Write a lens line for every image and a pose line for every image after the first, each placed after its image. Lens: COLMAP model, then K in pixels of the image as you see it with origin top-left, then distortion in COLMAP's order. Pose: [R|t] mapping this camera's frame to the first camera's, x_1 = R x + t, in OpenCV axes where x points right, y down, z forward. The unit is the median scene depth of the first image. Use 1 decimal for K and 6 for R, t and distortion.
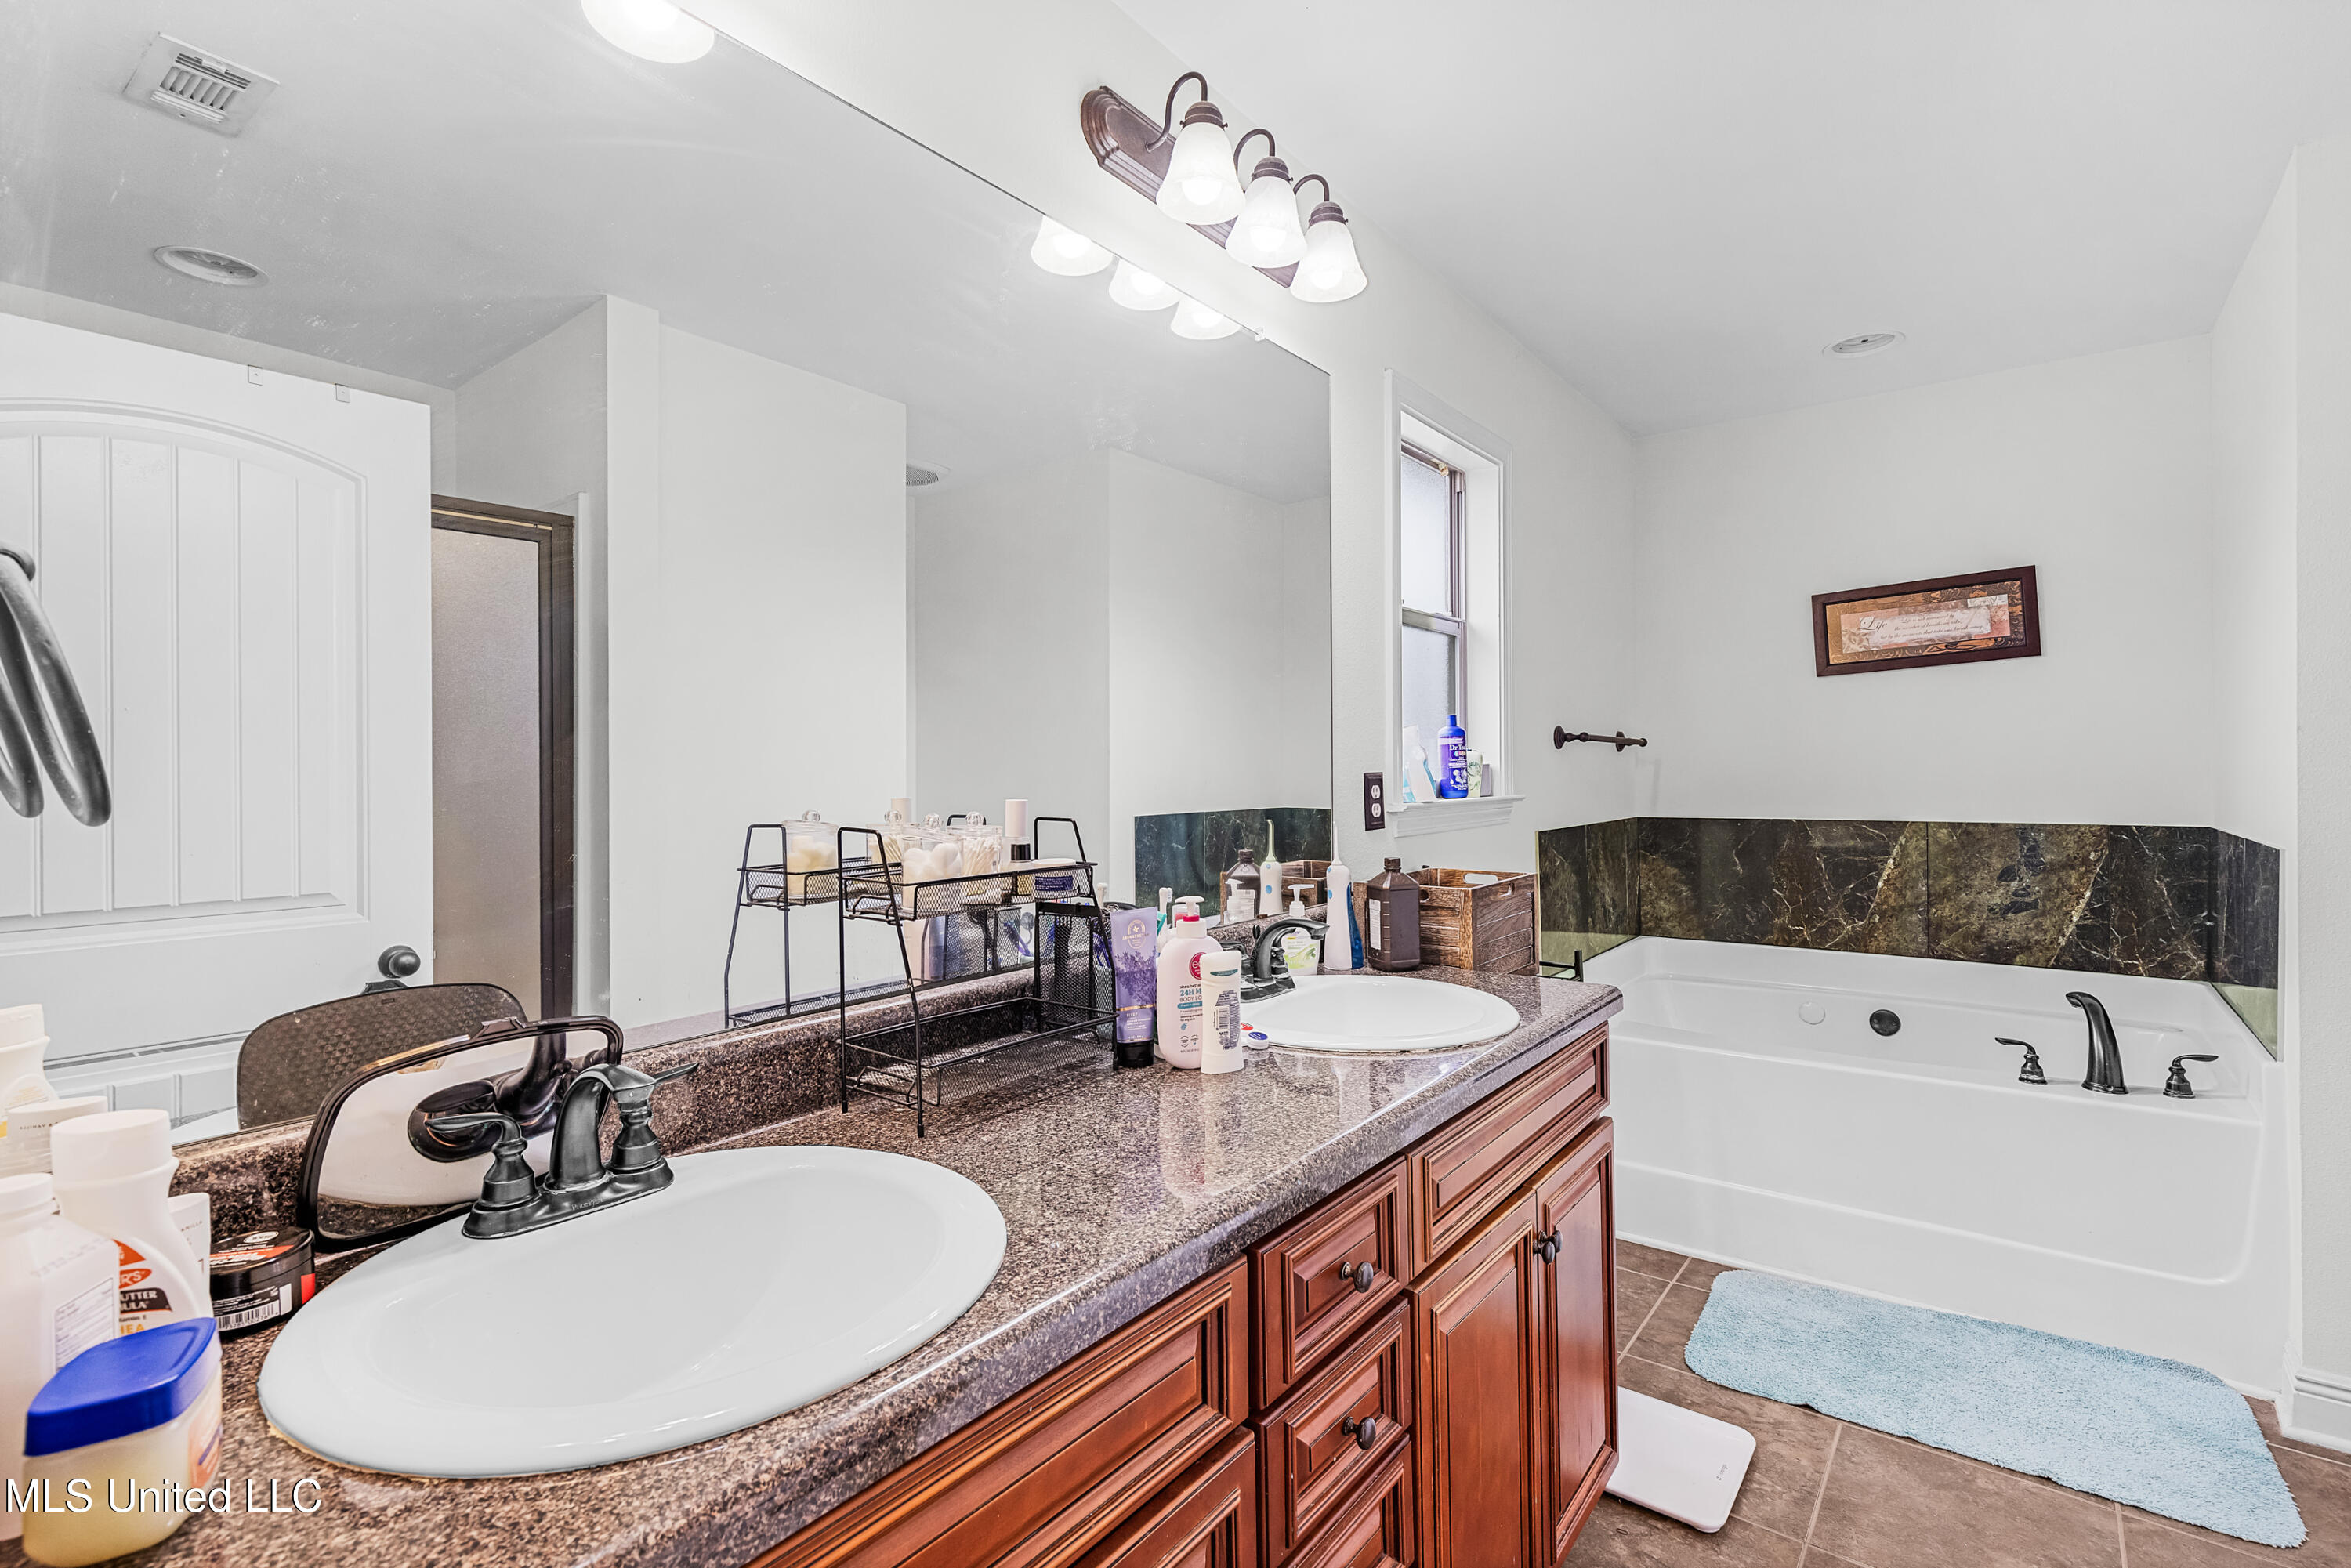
lens RADIAL K [[1092.9, 0, 1187.0], [0, 1092.9, 773.5], [0, 0, 1]] dist [0.009099, -0.000240]
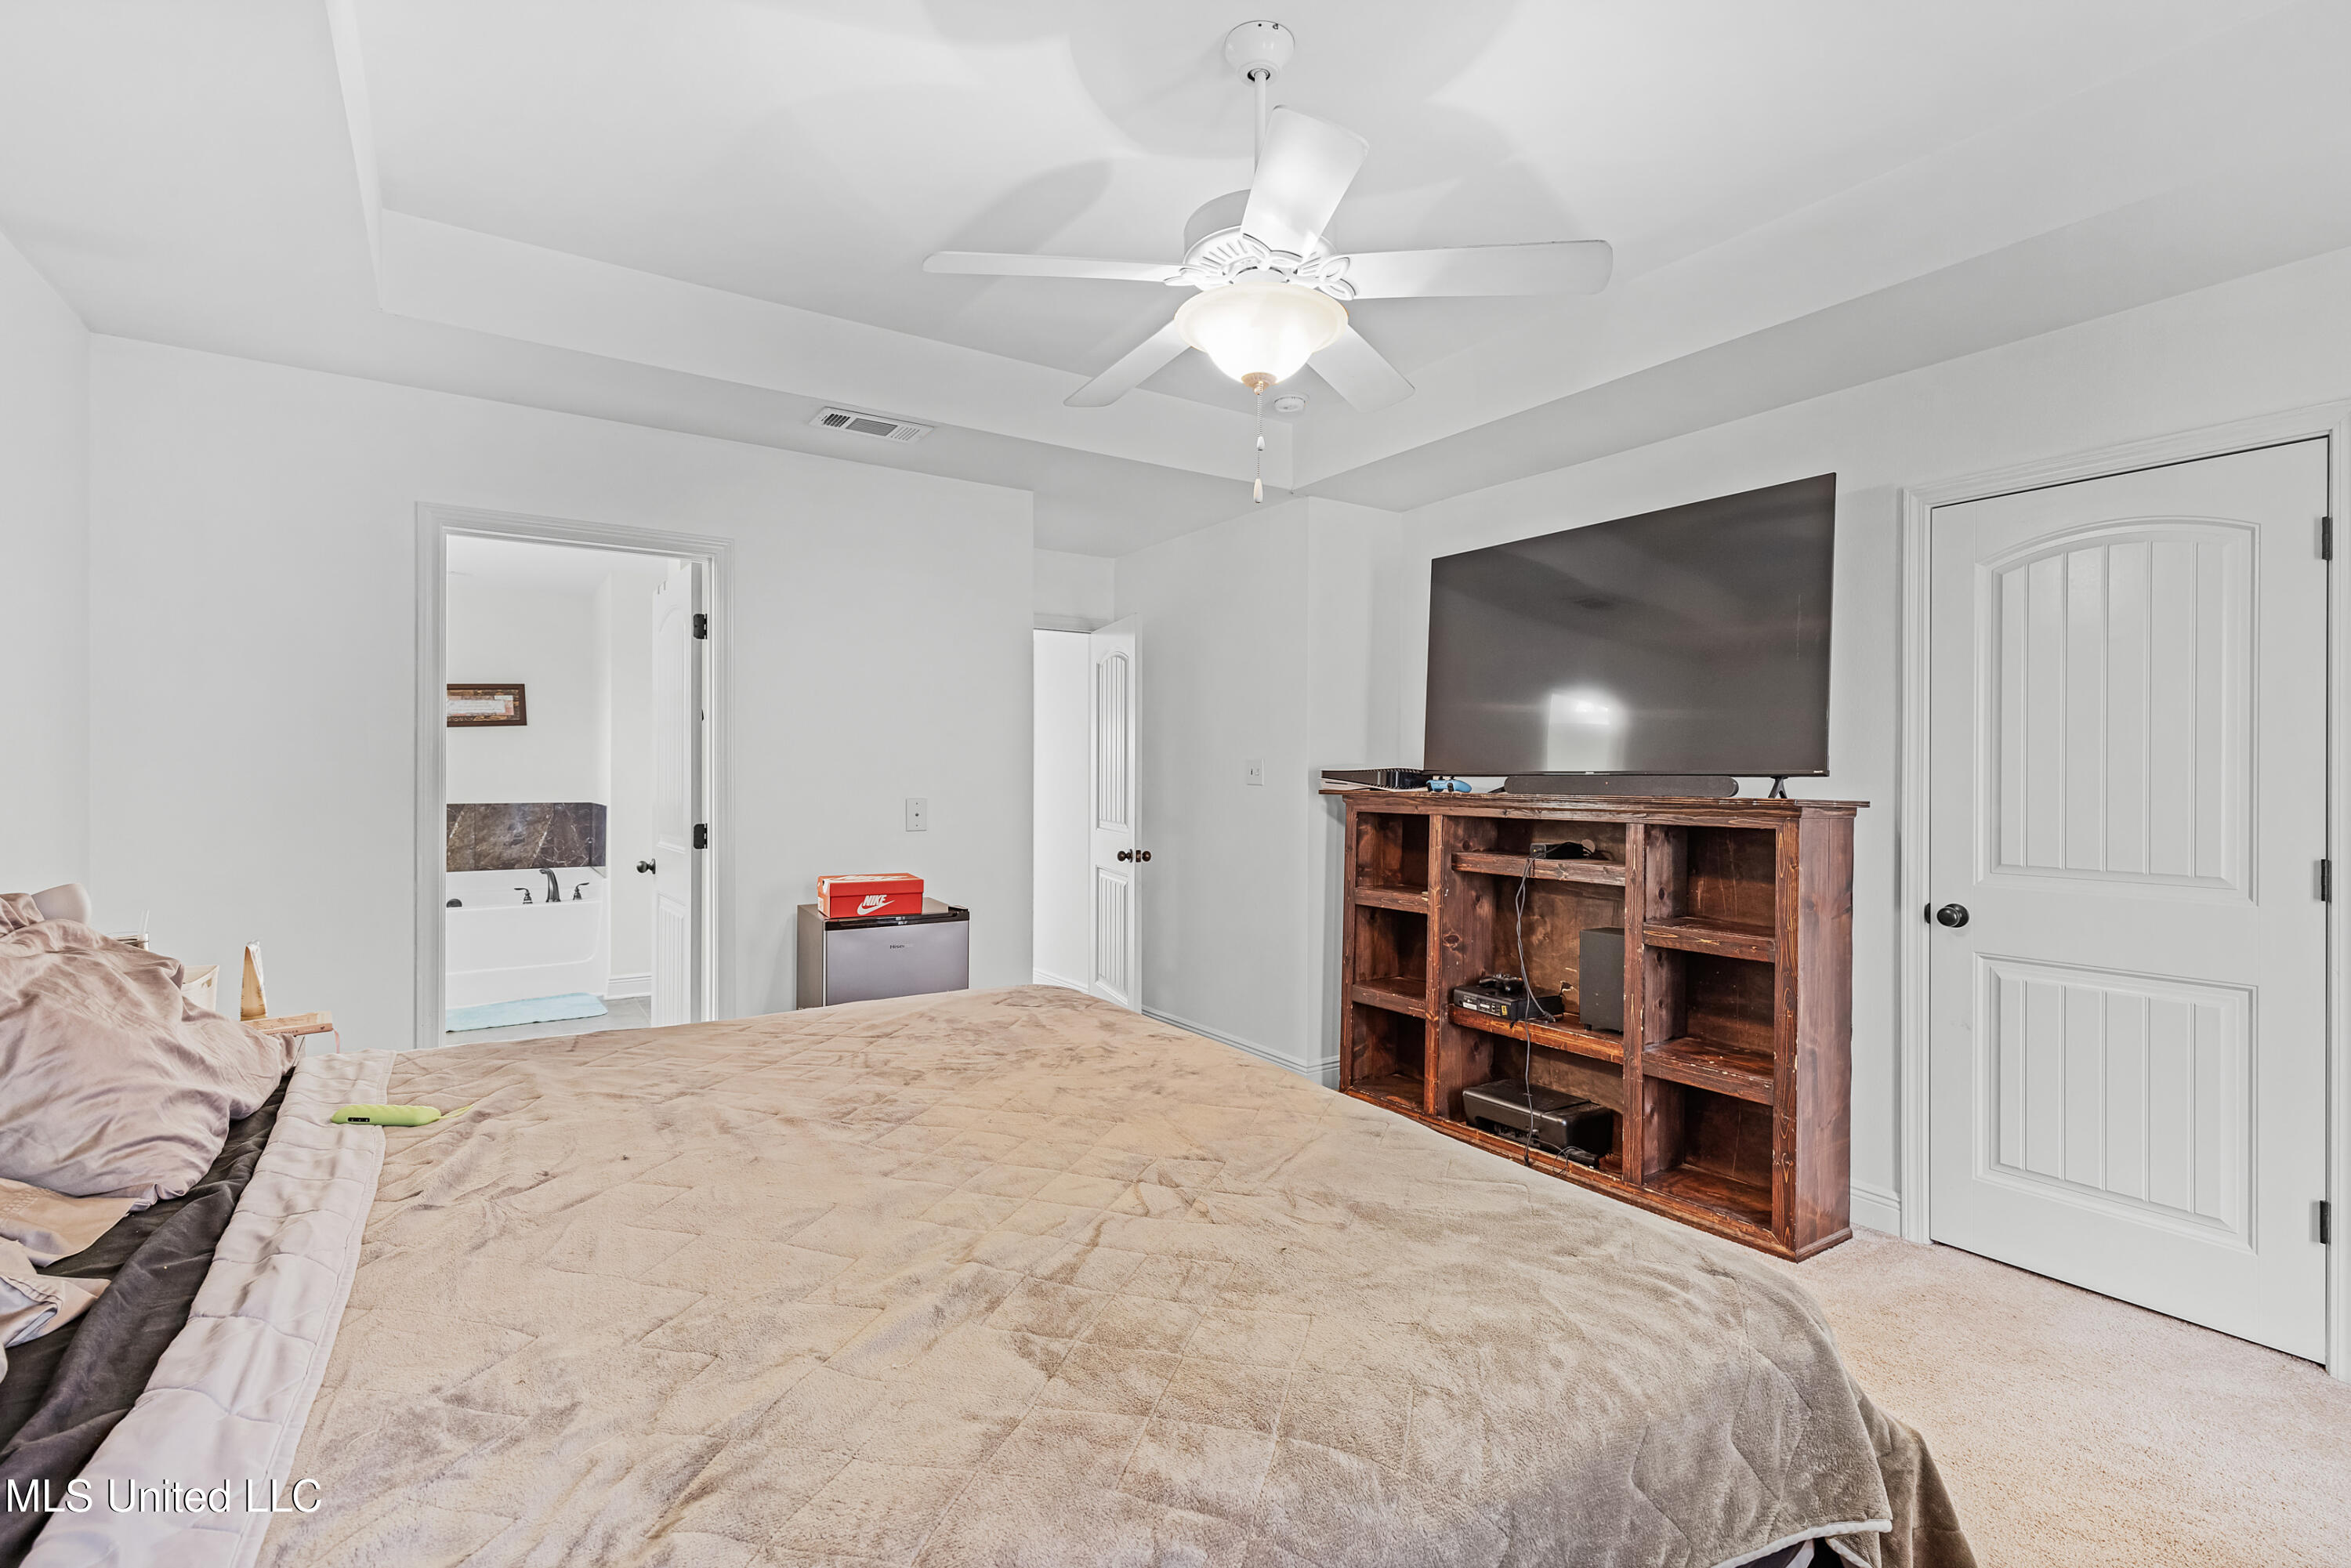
lens RADIAL K [[1092.9, 0, 1187.0], [0, 1092.9, 773.5], [0, 0, 1]] dist [0.009099, -0.000240]
pose [[0.334320, 0.007201, 0.942432, -0.835114], [0.000878, 0.999968, -0.007952, 0.006233], [-0.942459, 0.003486, 0.334303, -0.962201]]
